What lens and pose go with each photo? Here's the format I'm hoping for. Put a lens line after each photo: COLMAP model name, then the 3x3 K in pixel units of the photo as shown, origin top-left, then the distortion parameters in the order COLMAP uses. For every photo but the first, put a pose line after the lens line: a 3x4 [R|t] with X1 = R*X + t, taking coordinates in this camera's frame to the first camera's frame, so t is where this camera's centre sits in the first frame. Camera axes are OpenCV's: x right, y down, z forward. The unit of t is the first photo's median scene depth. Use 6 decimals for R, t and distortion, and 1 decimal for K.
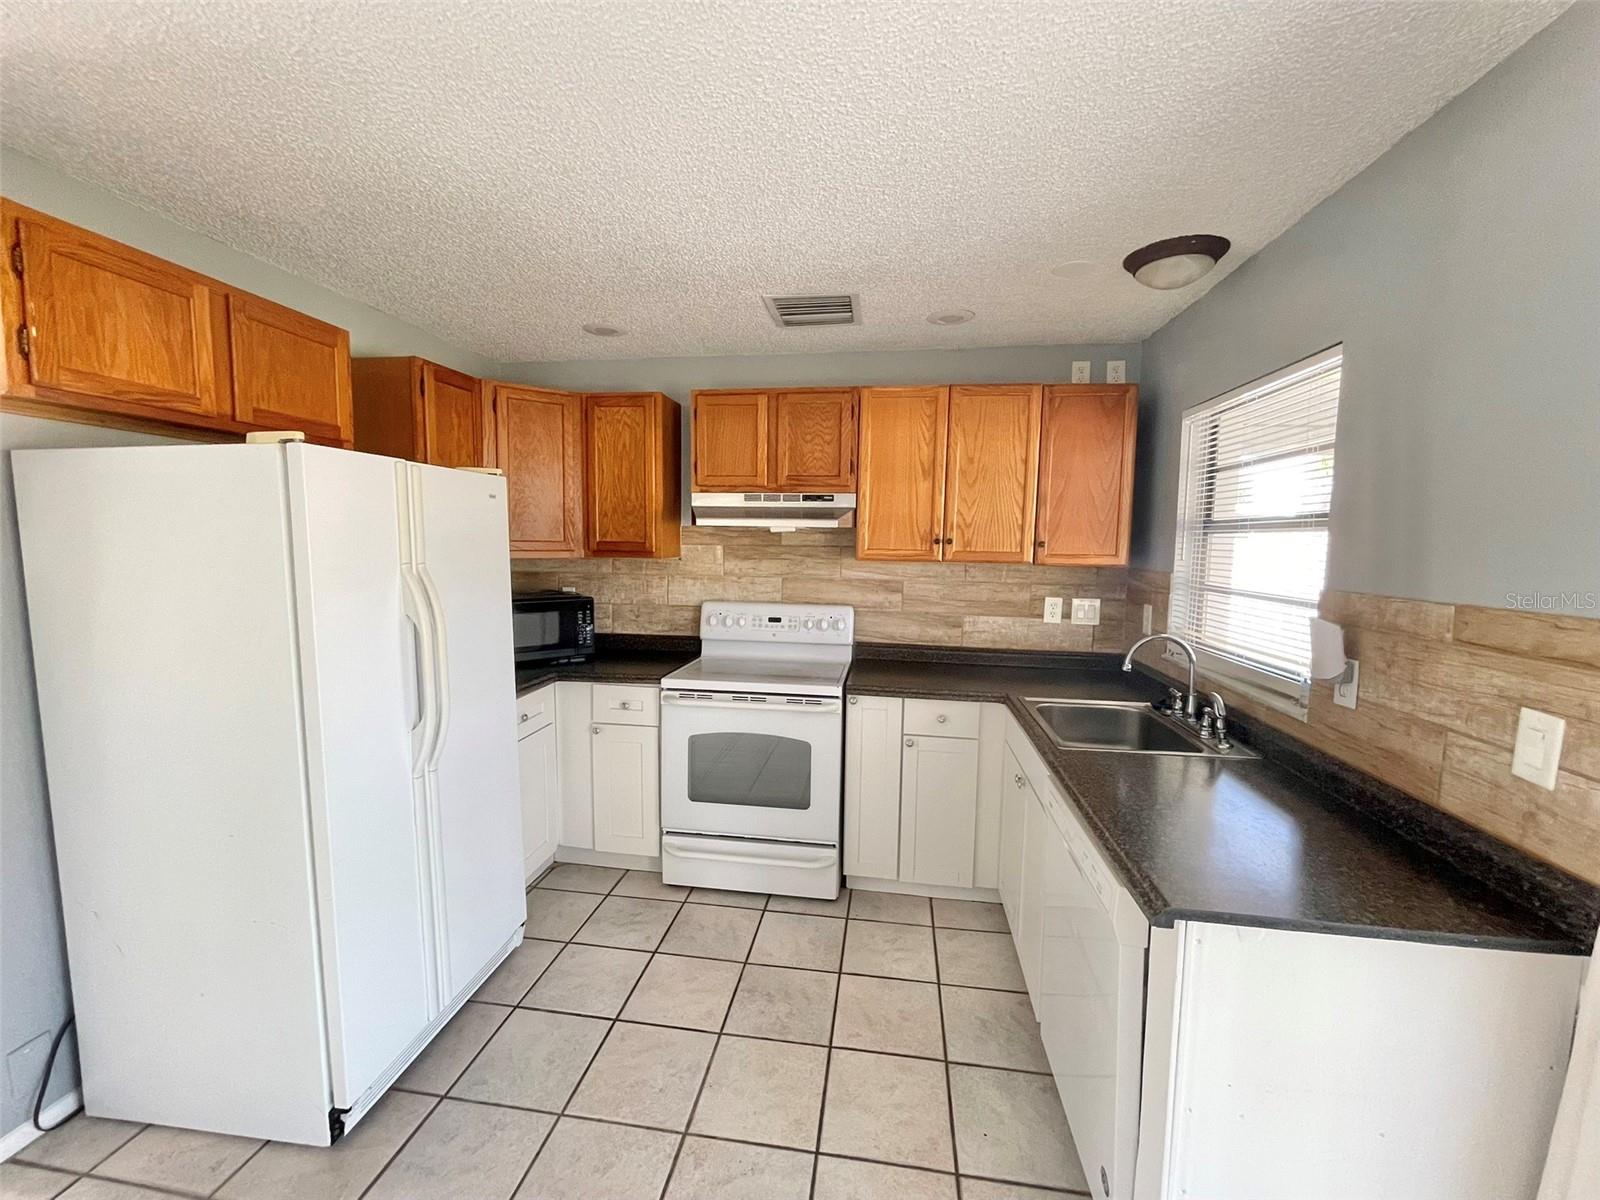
lens RADIAL K [[648.7, 0, 796.3], [0, 648.7, 598.9], [0, 0, 1]] dist [-0.005062, 0.001488]
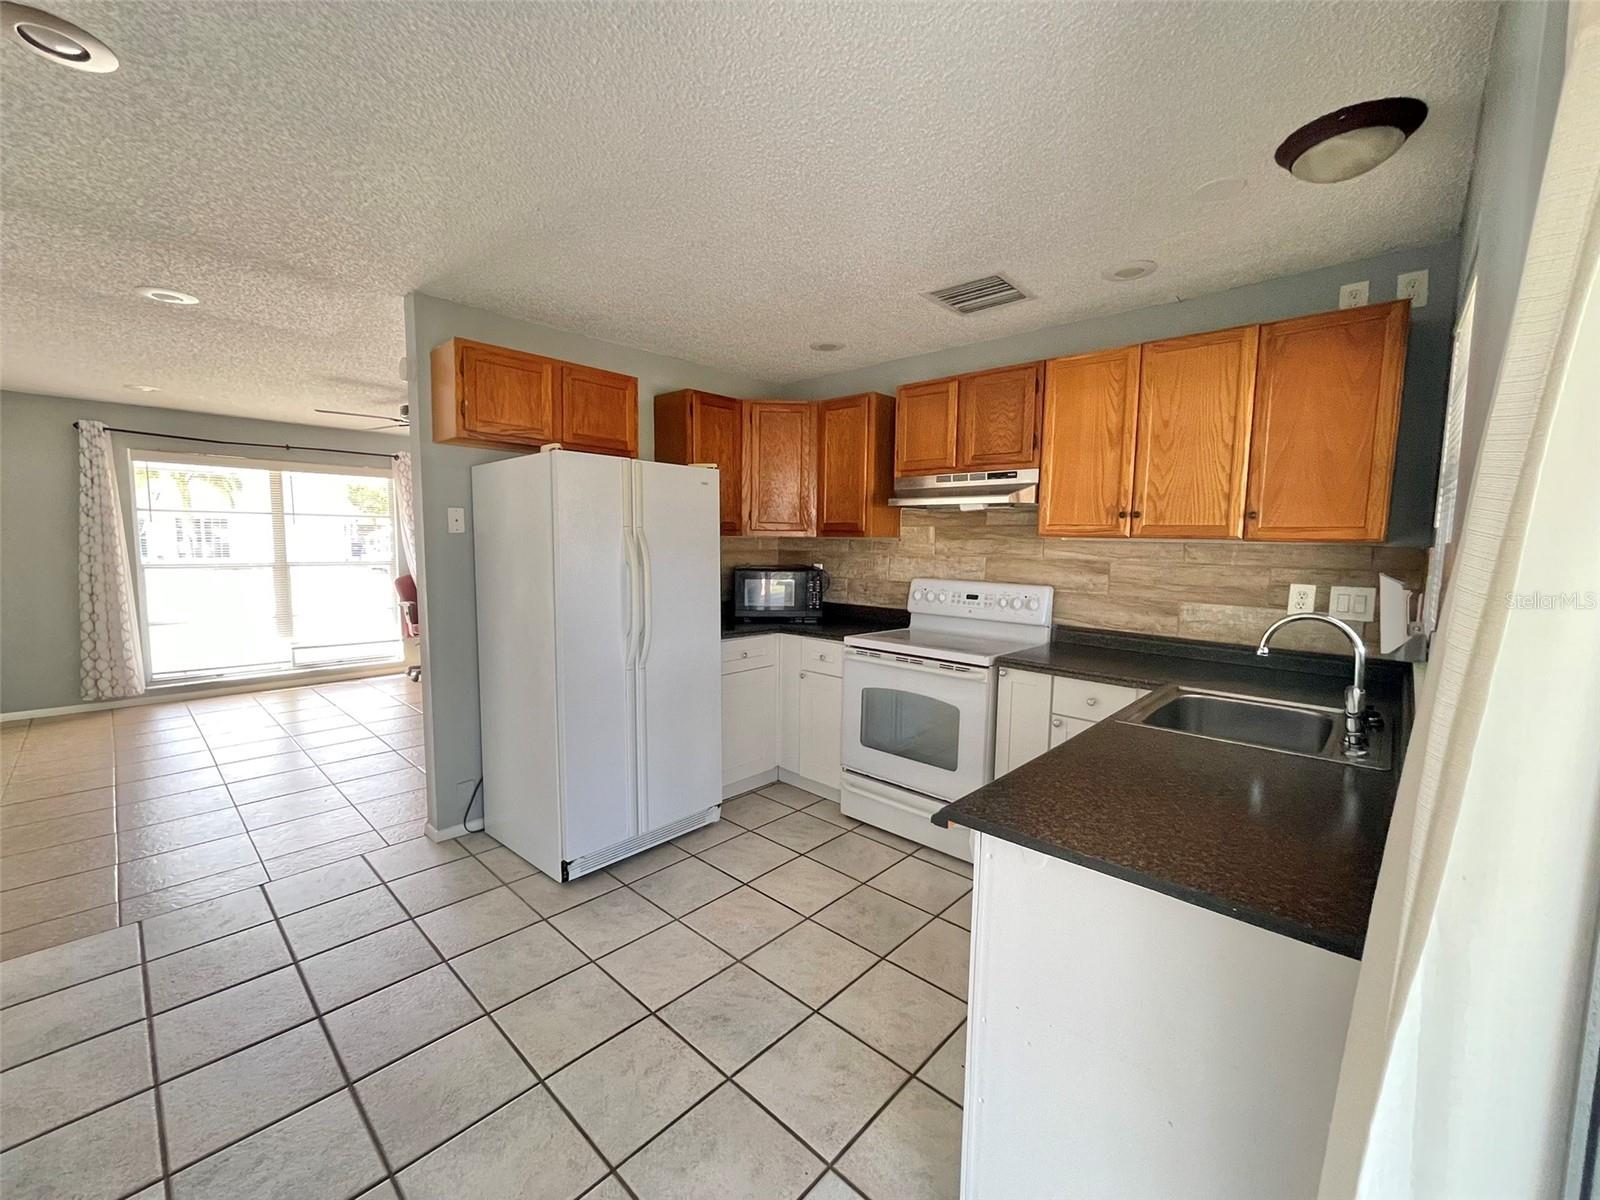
lens RADIAL K [[648.7, 0, 796.0], [0, 648.7, 598.1], [0, 0, 1]] dist [-0.005062, 0.001488]
pose [[0.825801, 0.050203, -0.561723, 0.367707], [-0.055944, 0.998409, 0.006987, 0.049788], [0.561181, 0.025655, 0.827296, -0.018951]]
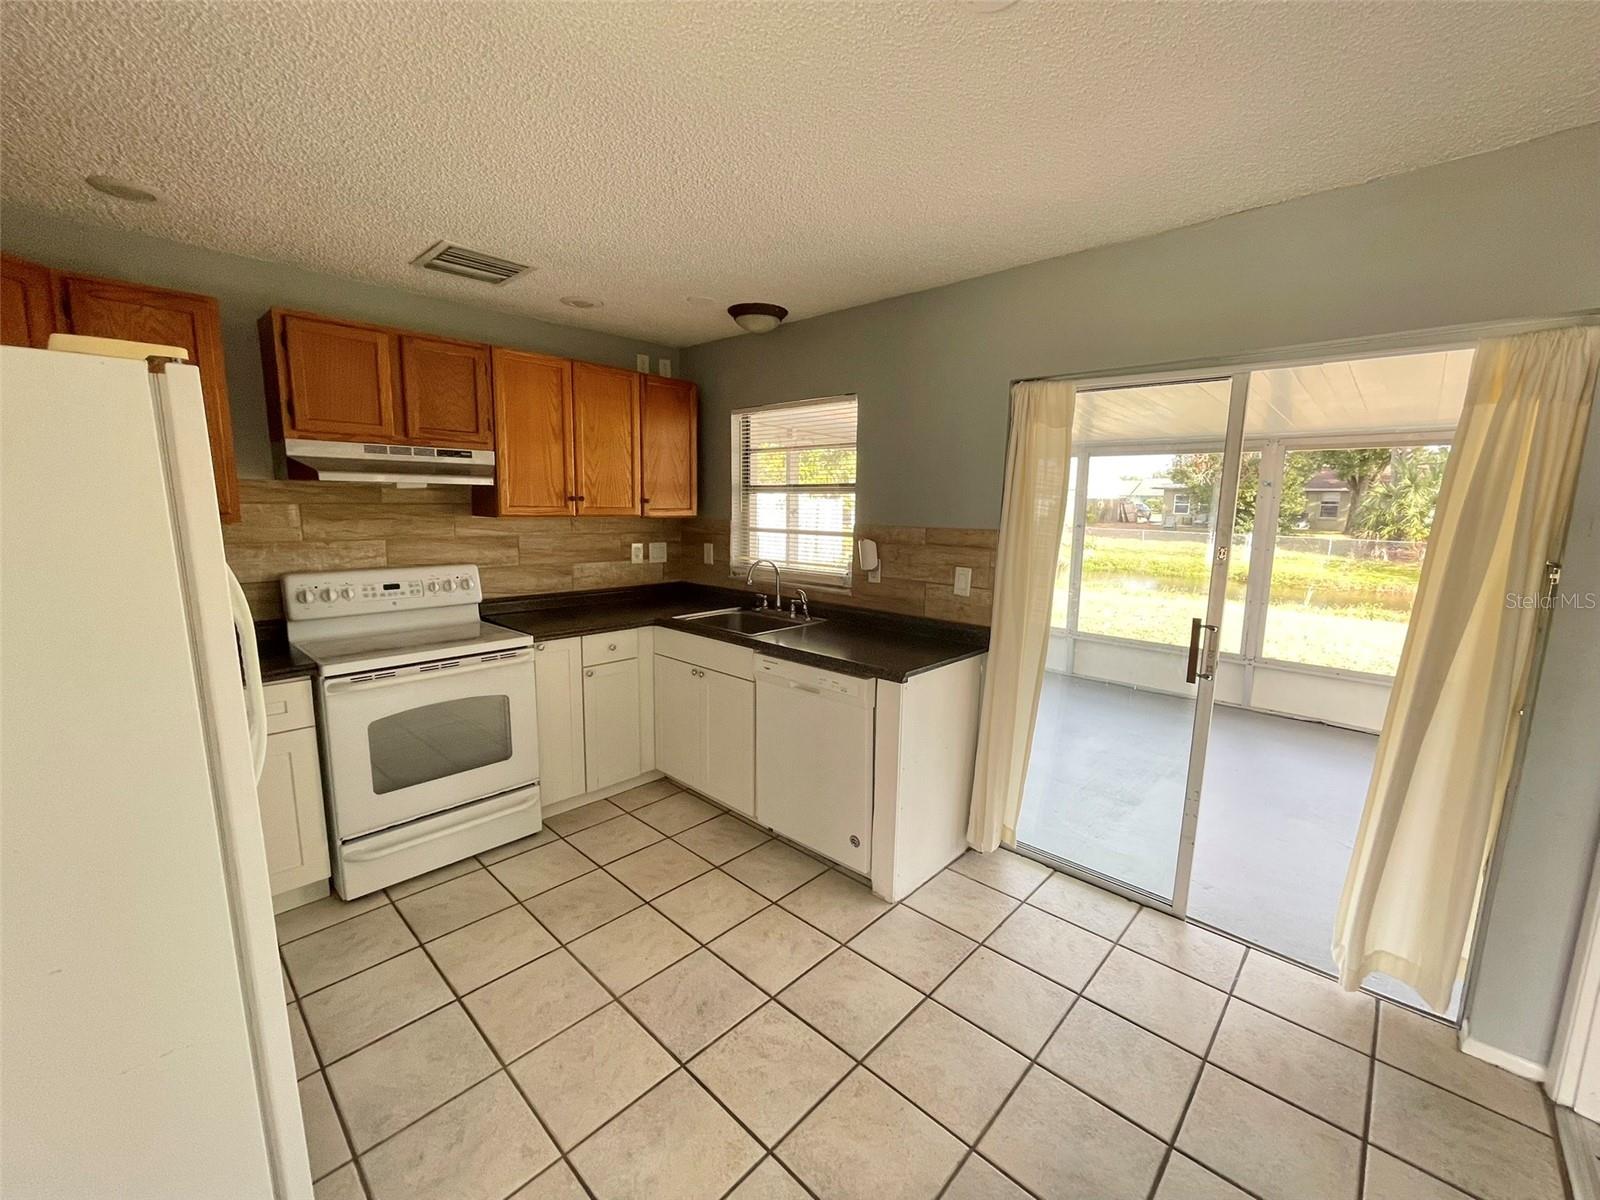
lens RADIAL K [[648.7, 0, 795.4], [0, 648.7, 599.0], [0, 0, 1]] dist [-0.005062, 0.001488]
pose [[0.574301, -0.127451, 0.808662, -0.513499], [0.070470, 0.991837, 0.106274, -0.007713], [-0.815605, -0.004047, 0.578594, 0.022906]]
